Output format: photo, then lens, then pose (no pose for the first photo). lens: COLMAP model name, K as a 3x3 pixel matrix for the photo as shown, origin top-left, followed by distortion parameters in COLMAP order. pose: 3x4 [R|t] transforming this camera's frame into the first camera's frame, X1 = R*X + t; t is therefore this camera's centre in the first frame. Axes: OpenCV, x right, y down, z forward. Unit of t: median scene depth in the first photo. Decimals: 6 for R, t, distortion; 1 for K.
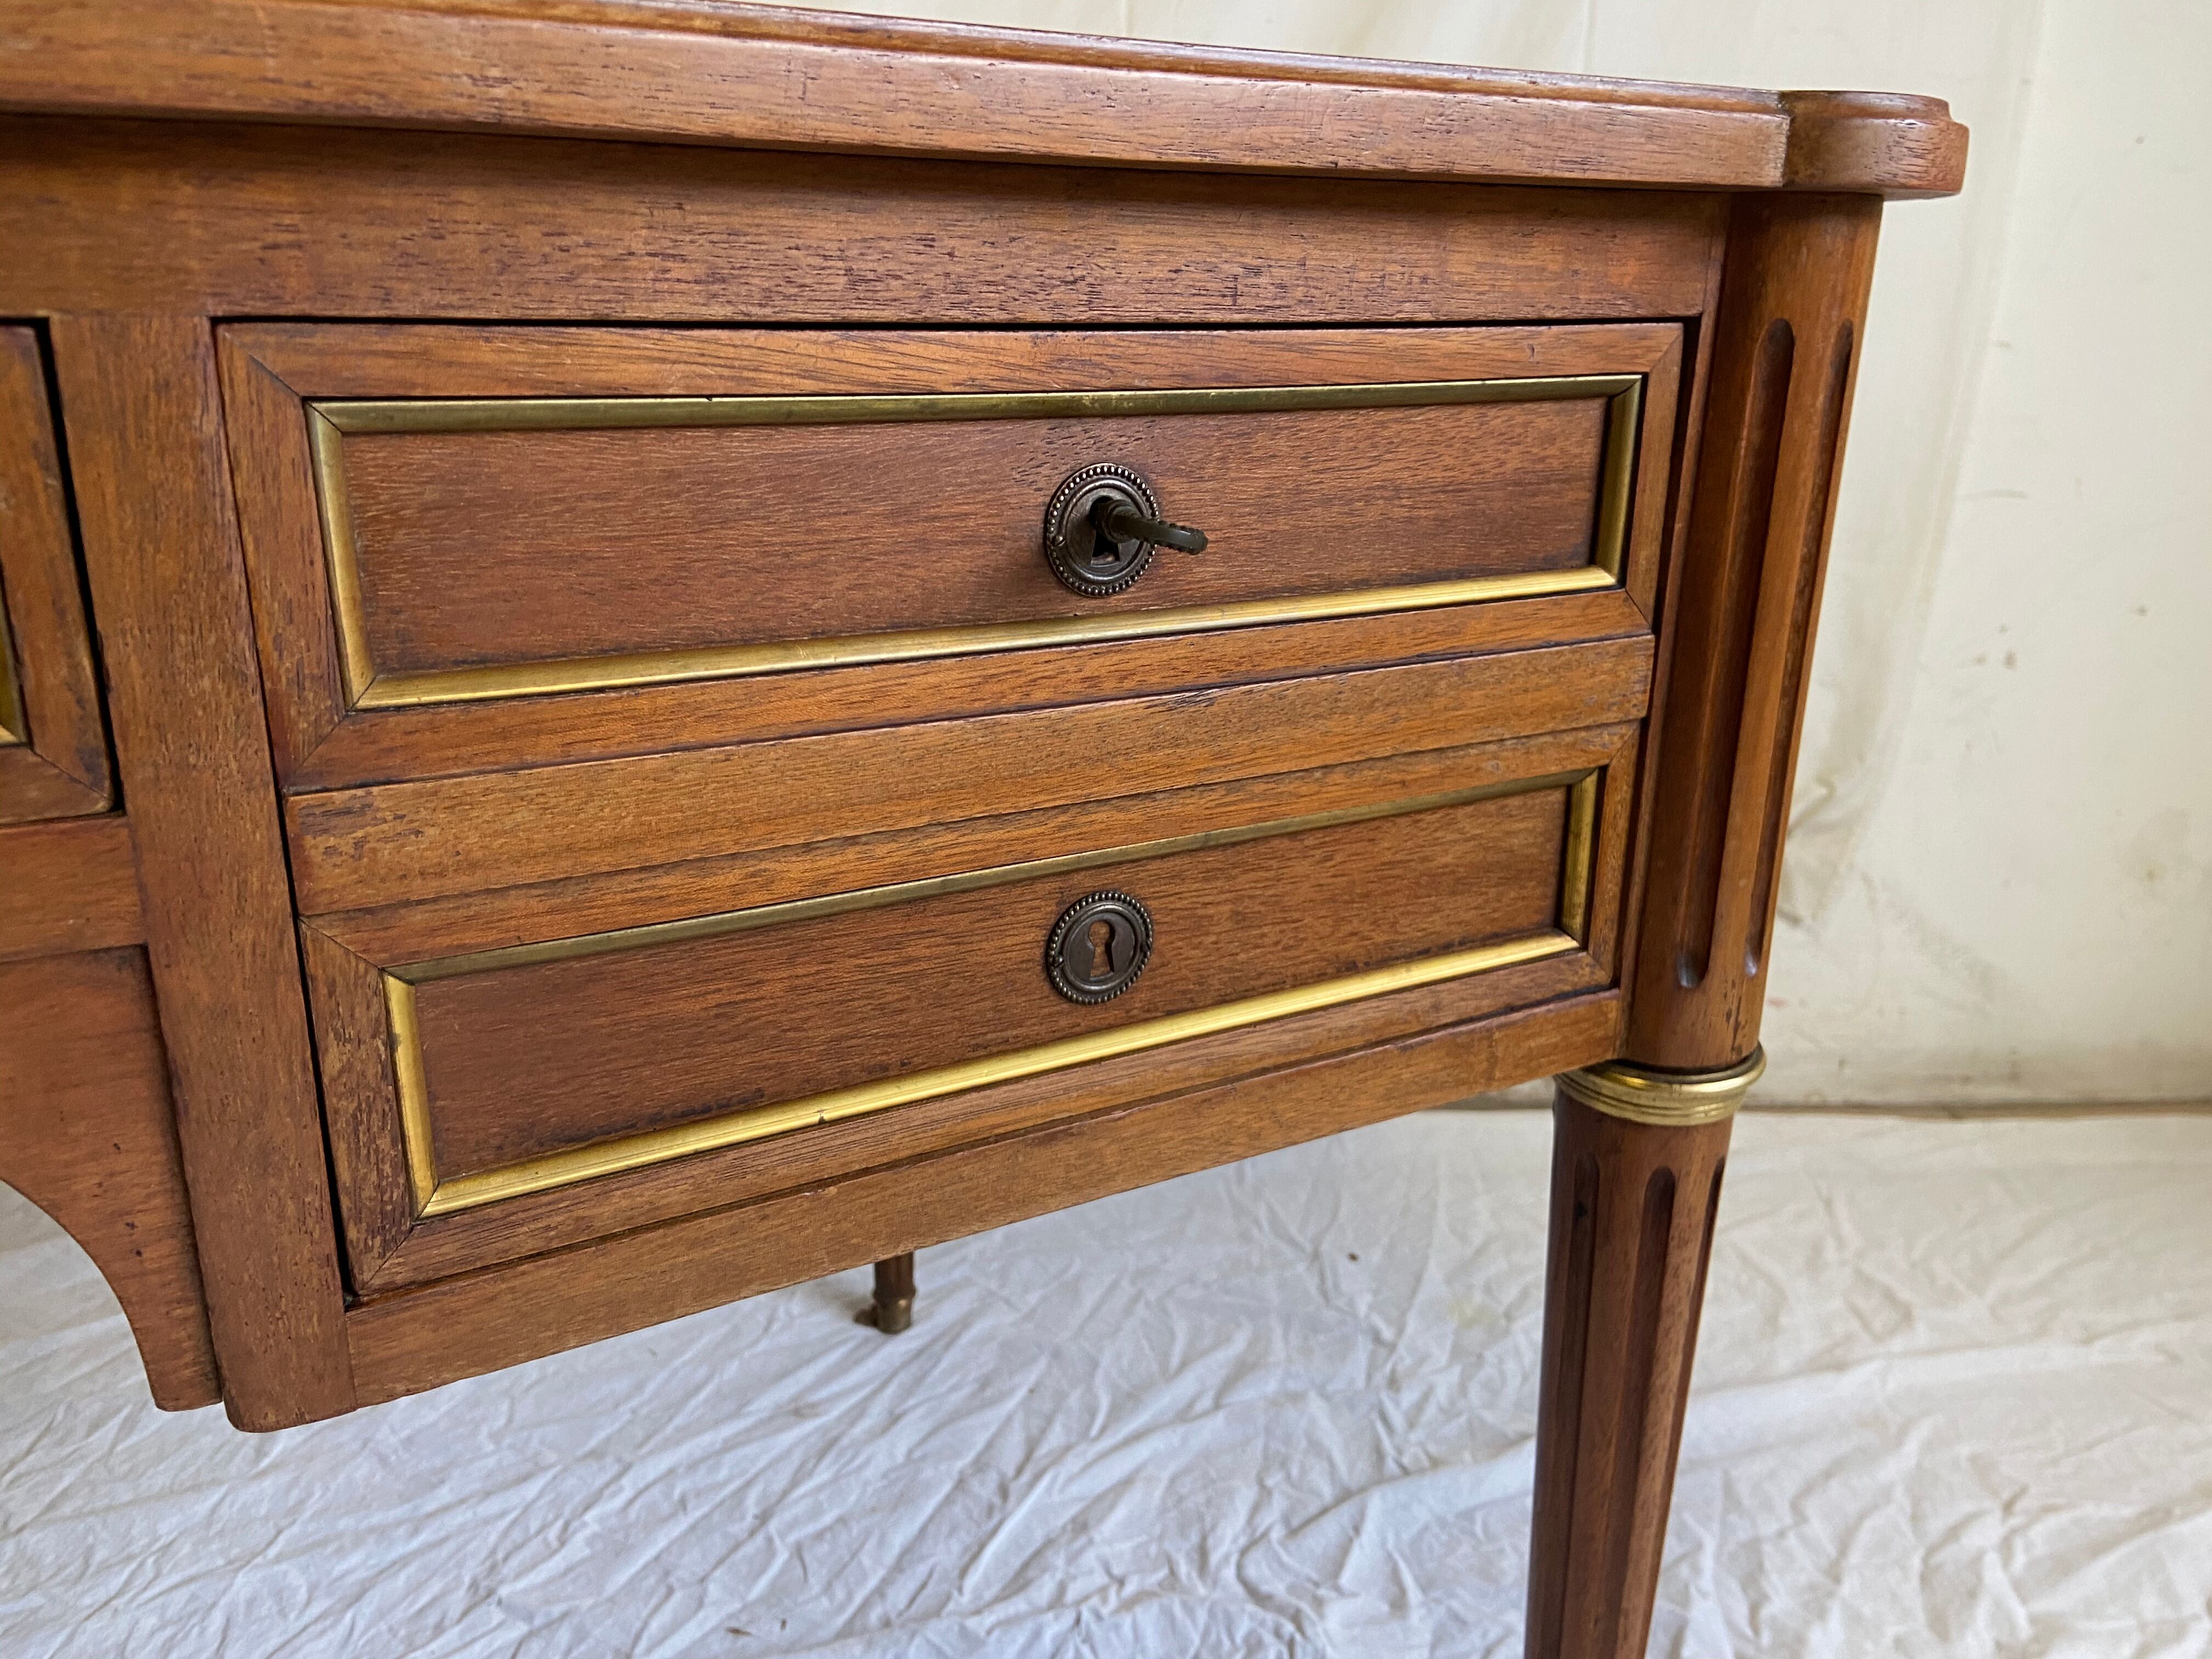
lens RADIAL K [[1653.0, 0, 1135.9], [0, 1653.0, 828.7], [0, 0, 1]] dist [0.108964, -0.130422]
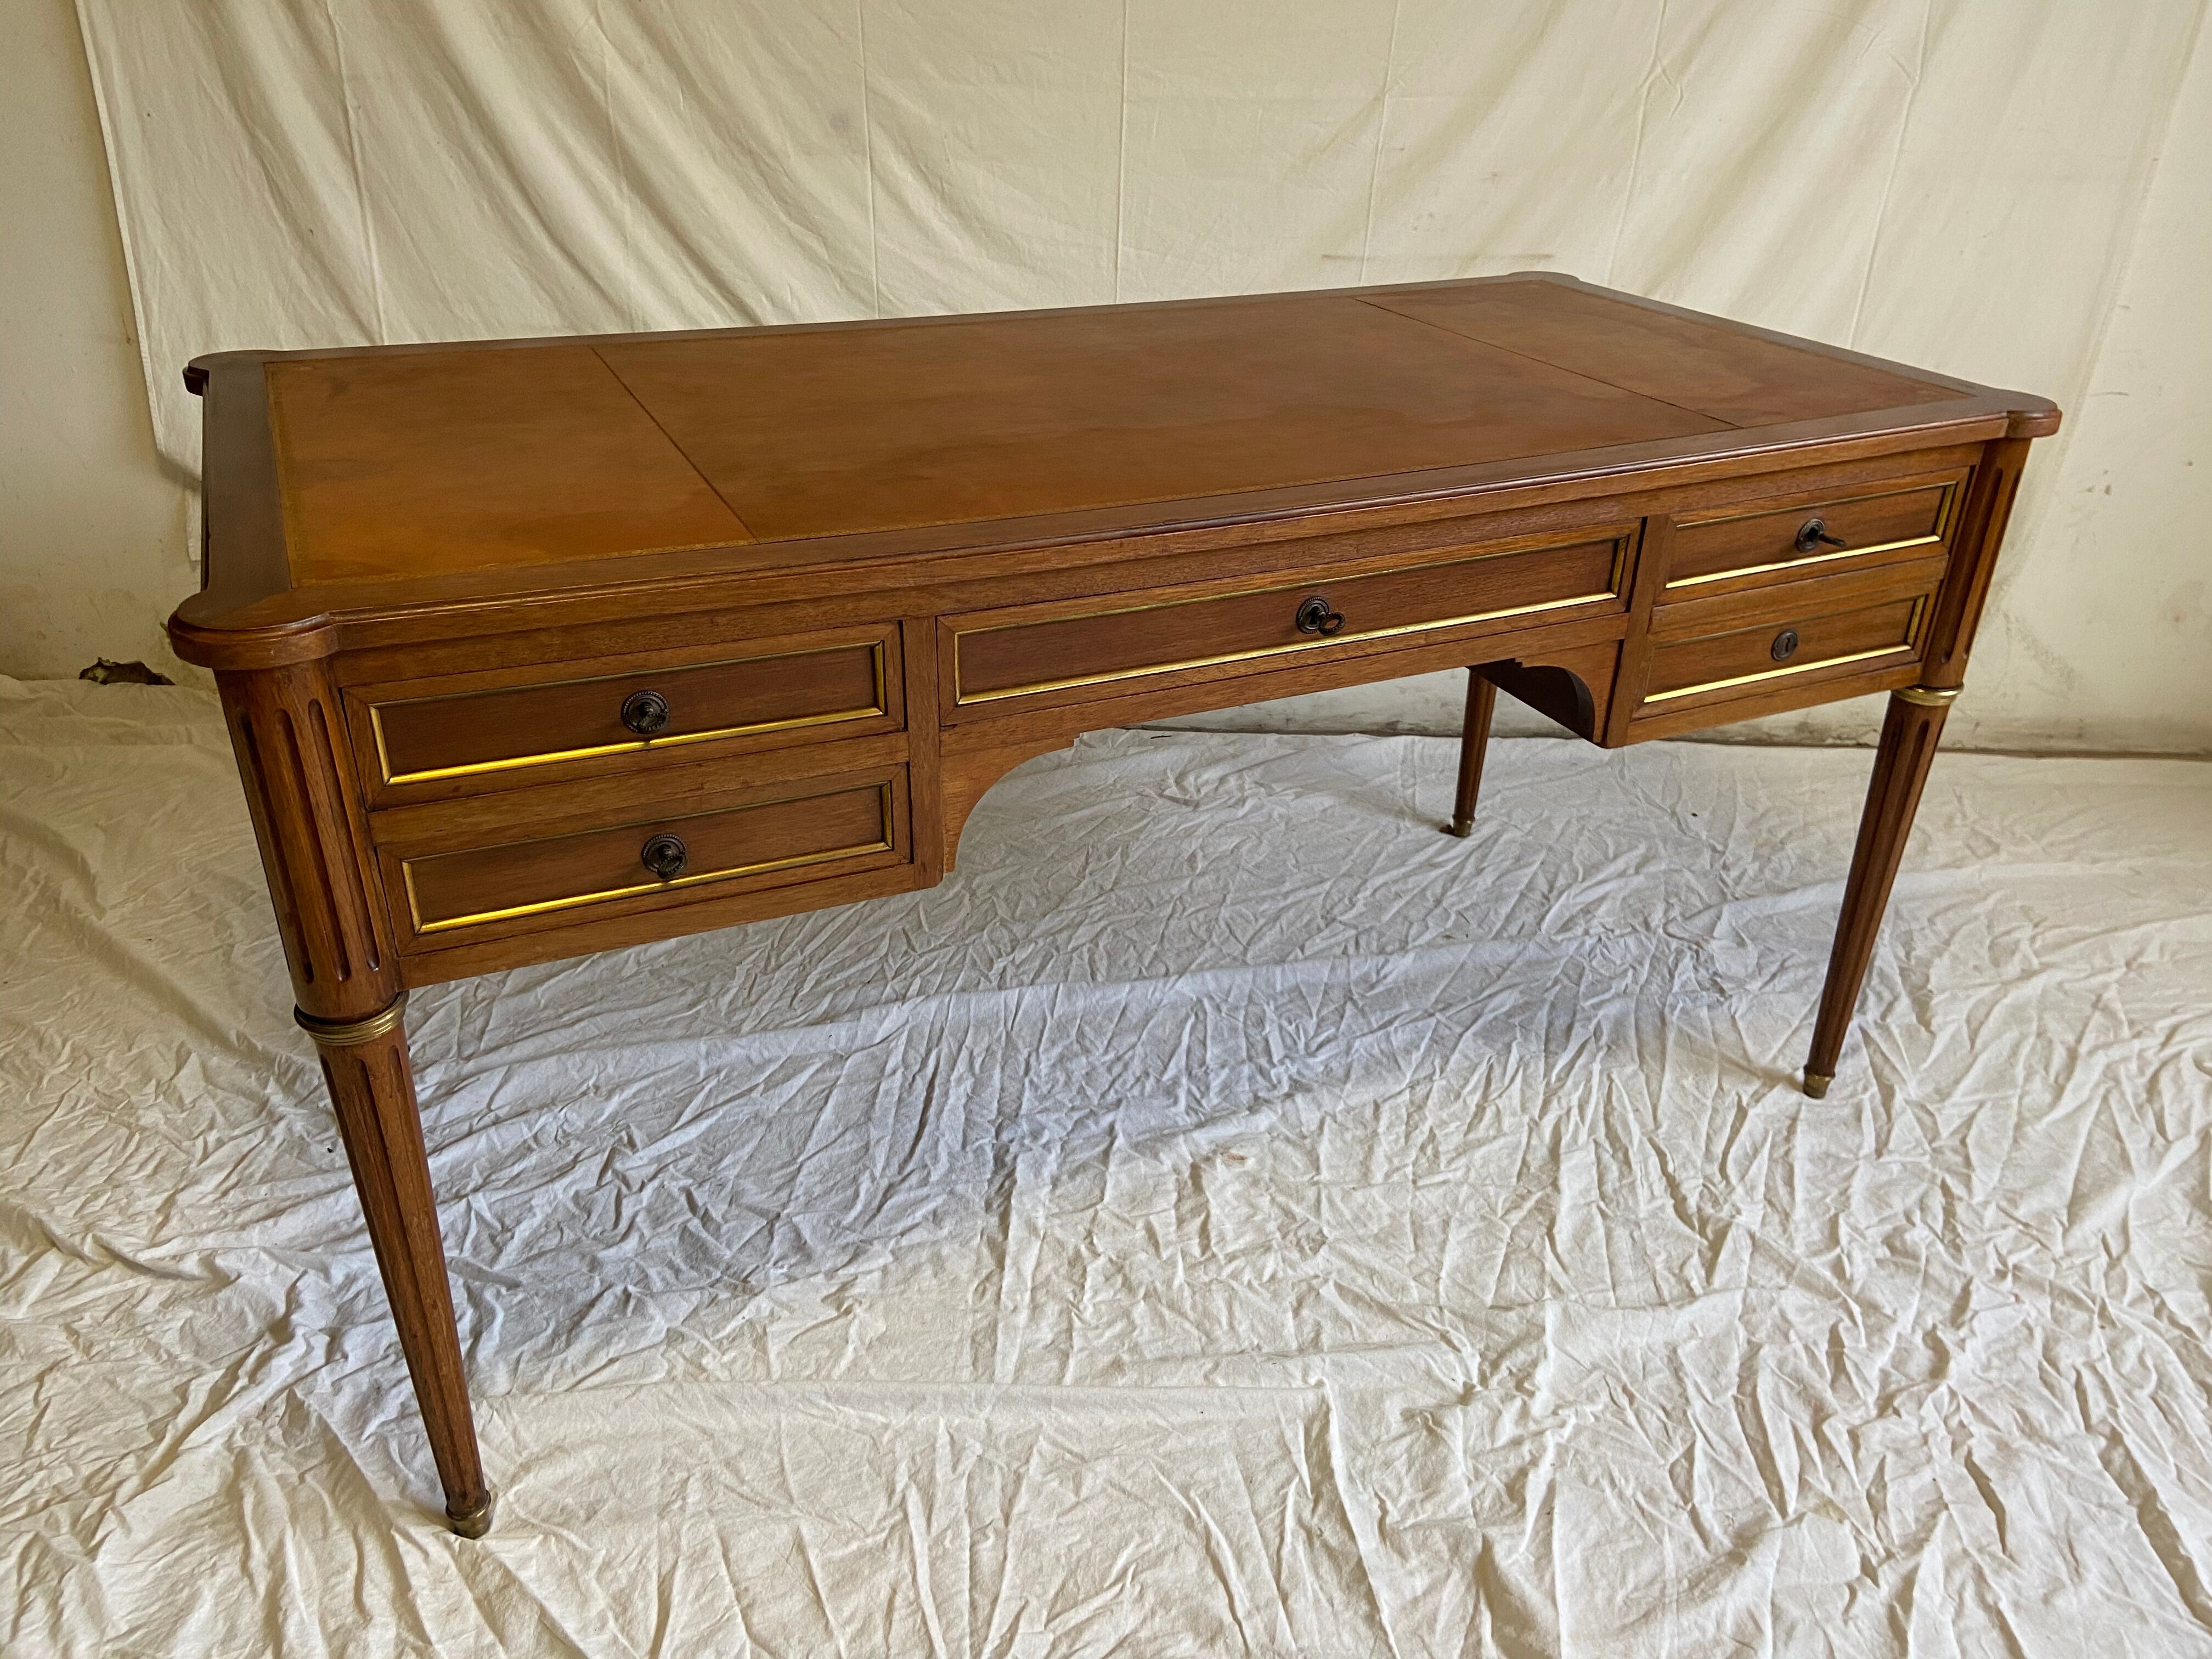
lens RADIAL K [[1653.0, 0, 1116.9], [0, 1653.0, 838.6], [0, 0, 1]] dist [0.108964, -0.130422]
pose [[0.997038, 0.038891, -0.066349, -0.501773], [-0.025911, 0.982146, 0.186330, -0.065659], [0.072411, -0.184059, 0.980244, -1.150948]]
